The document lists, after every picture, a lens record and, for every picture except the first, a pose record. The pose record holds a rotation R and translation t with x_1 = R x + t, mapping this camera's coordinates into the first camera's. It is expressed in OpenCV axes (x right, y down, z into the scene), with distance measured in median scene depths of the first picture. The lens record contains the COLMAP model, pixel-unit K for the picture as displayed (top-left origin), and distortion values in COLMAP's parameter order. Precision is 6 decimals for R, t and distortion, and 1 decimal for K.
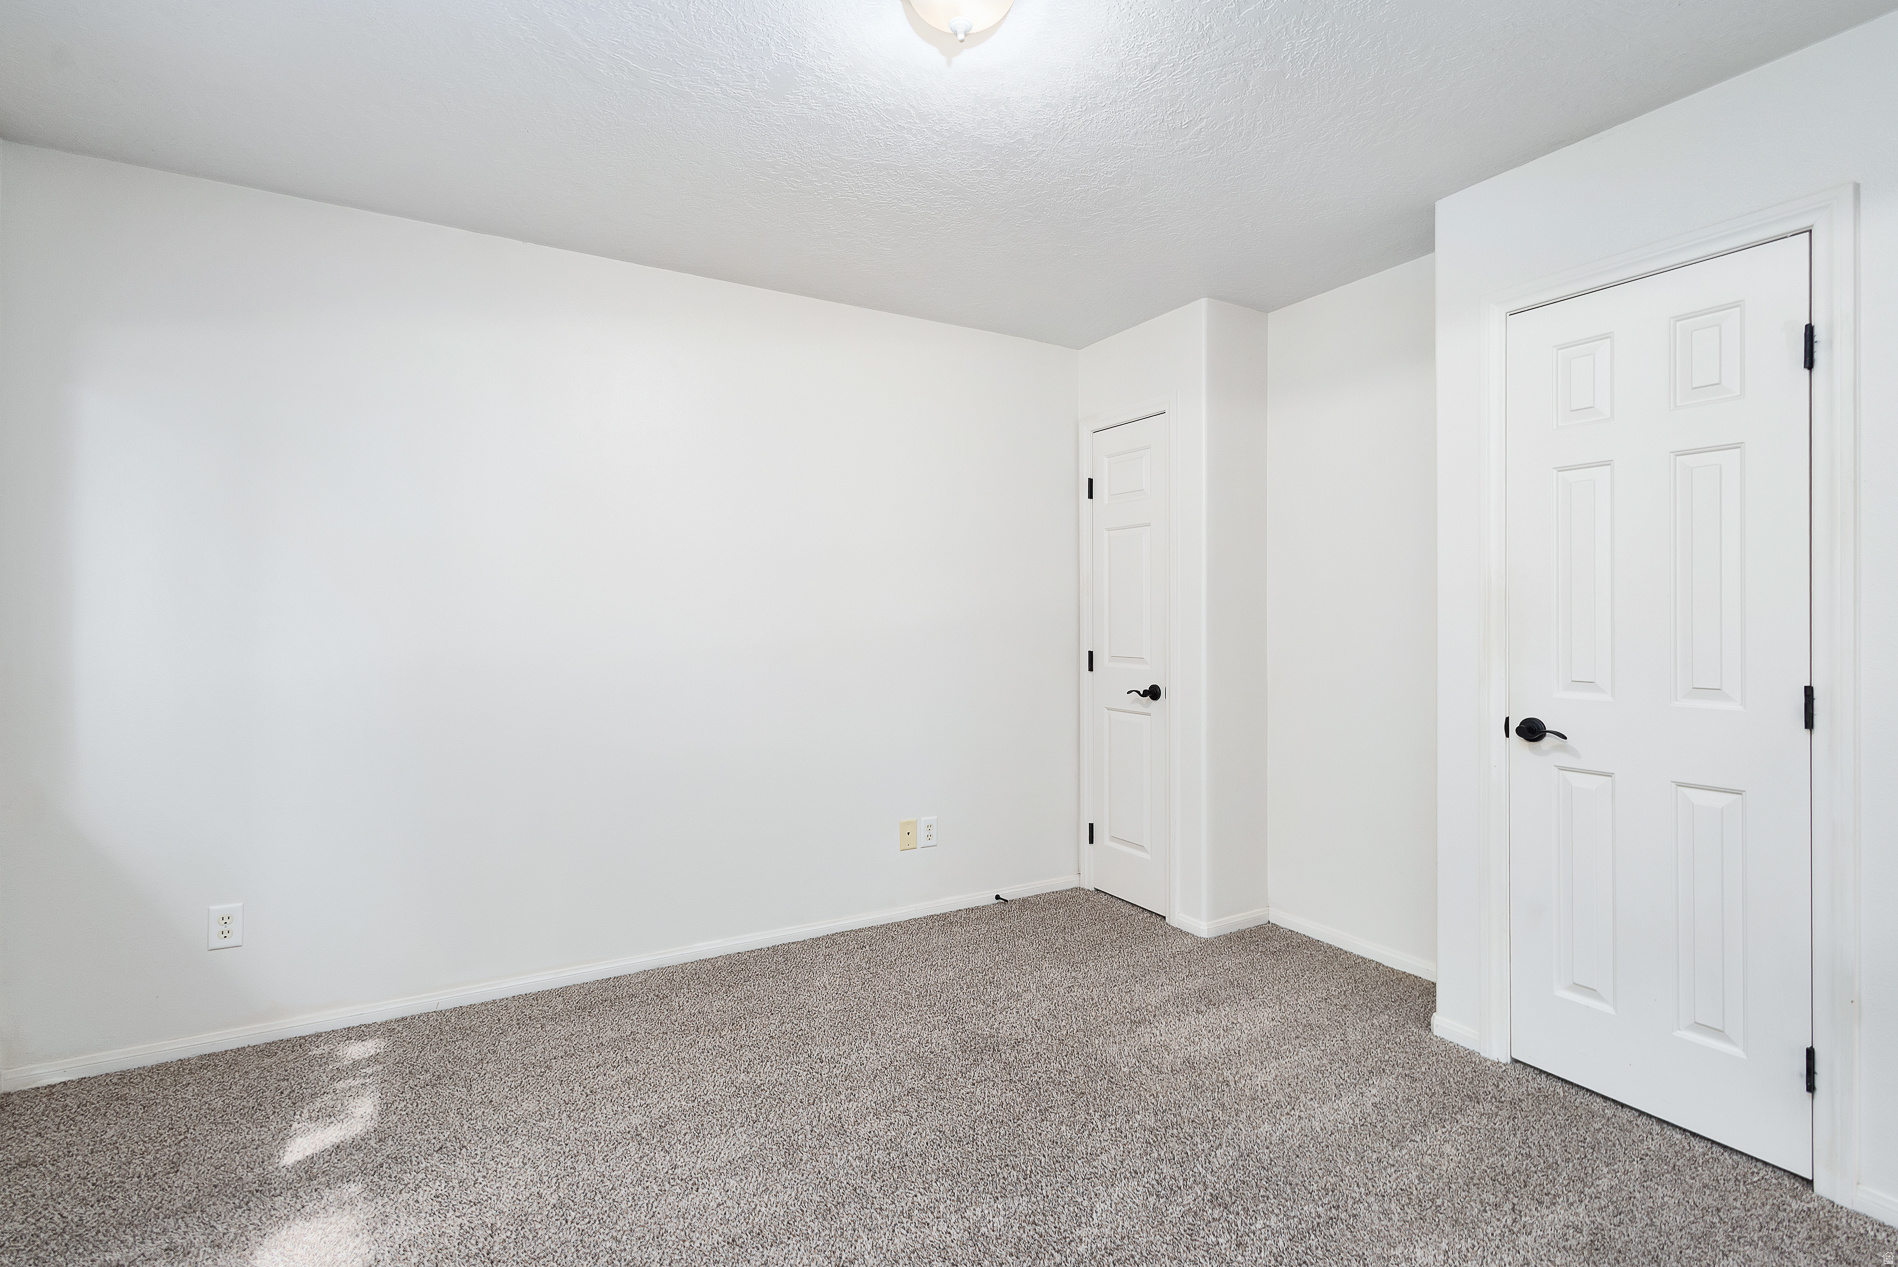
lens RADIAL K [[900.0, 0, 944.8], [0, 900.0, 614.4], [0, 0, 1]] dist [-0.001283, -0.000795]
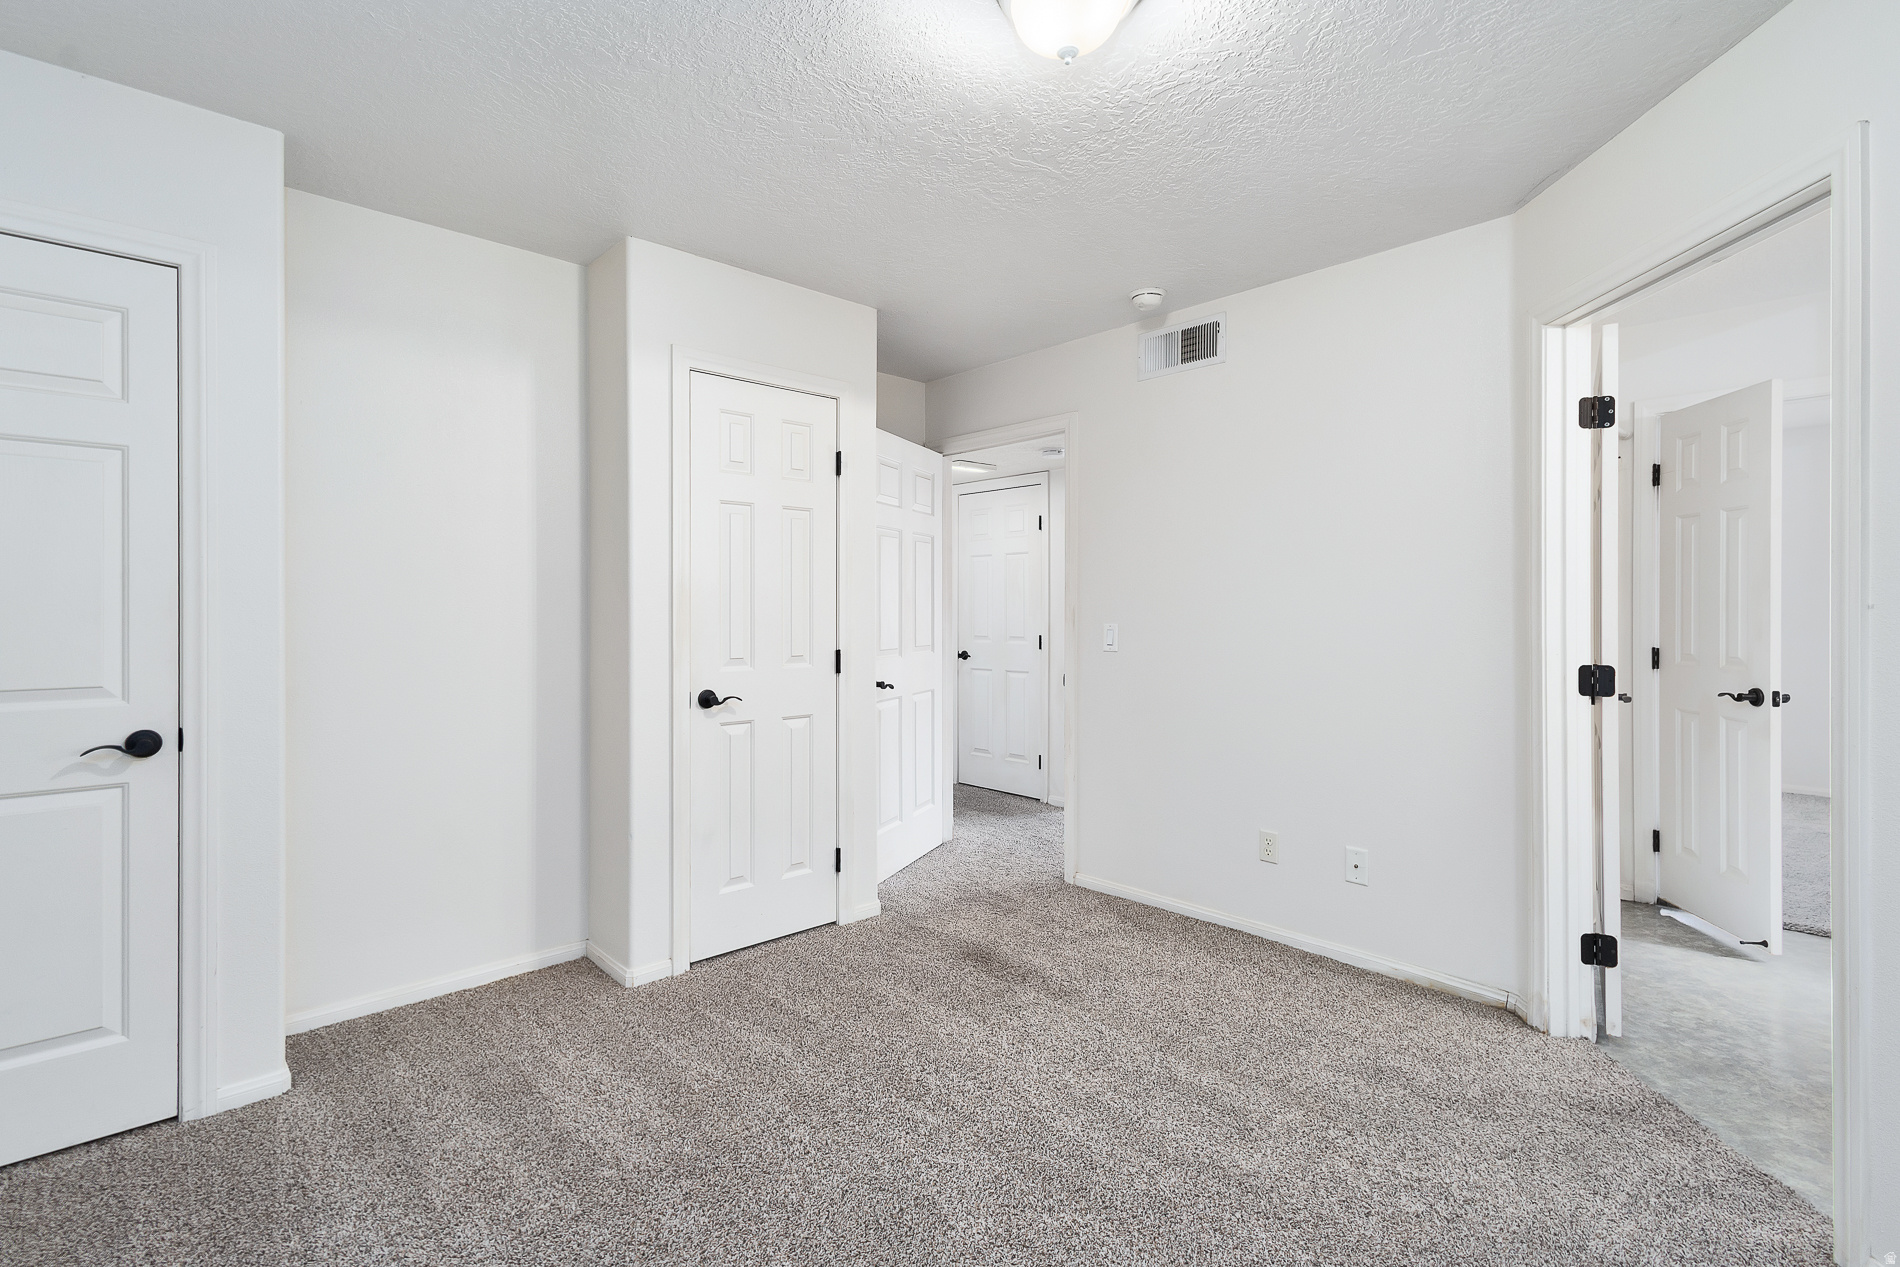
lens RADIAL K [[901.8, 0, 946.4], [0, 901.8, 615.6], [0, 0, 1]] dist [0.011868, -0.001356]
pose [[-0.243871, -0.006727, 0.969784, -0.703593], [-0.005340, 0.999970, 0.005593, -0.000987], [-0.969793, -0.003815, -0.243899, 1.001497]]
